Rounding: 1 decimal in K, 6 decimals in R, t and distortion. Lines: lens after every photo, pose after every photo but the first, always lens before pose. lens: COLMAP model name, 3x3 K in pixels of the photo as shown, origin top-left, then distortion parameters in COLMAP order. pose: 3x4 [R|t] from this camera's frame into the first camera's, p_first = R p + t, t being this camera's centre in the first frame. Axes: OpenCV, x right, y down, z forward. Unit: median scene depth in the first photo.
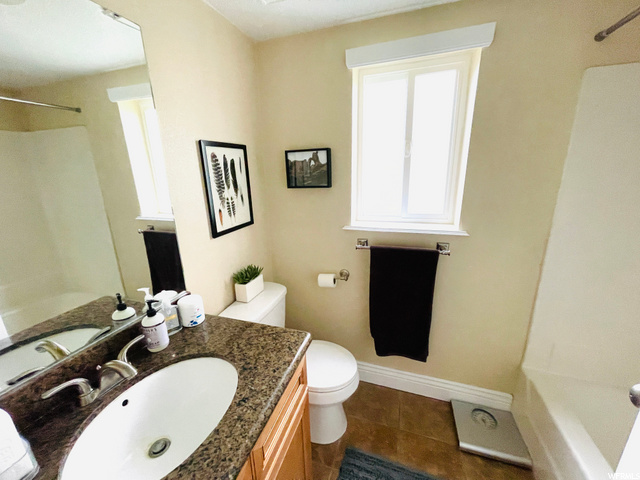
lens RADIAL K [[257.2, 0, 318.1], [0, 257.2, 238.9], [0, 0, 1]] dist [0.000034, 0.000223]
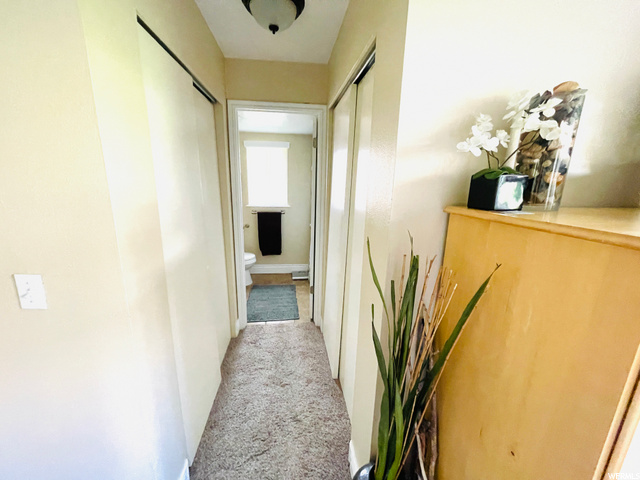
lens RADIAL K [[257.2, 0, 318.2], [0, 257.2, 242.2], [0, 0, 1]] dist [0.000034, 0.000223]
pose [[0.892722, -0.059962, 0.446600, -0.449378], [0.077072, 0.996820, -0.020227, 0.450926], [-0.443967, 0.052477, 0.894505, -1.675629]]
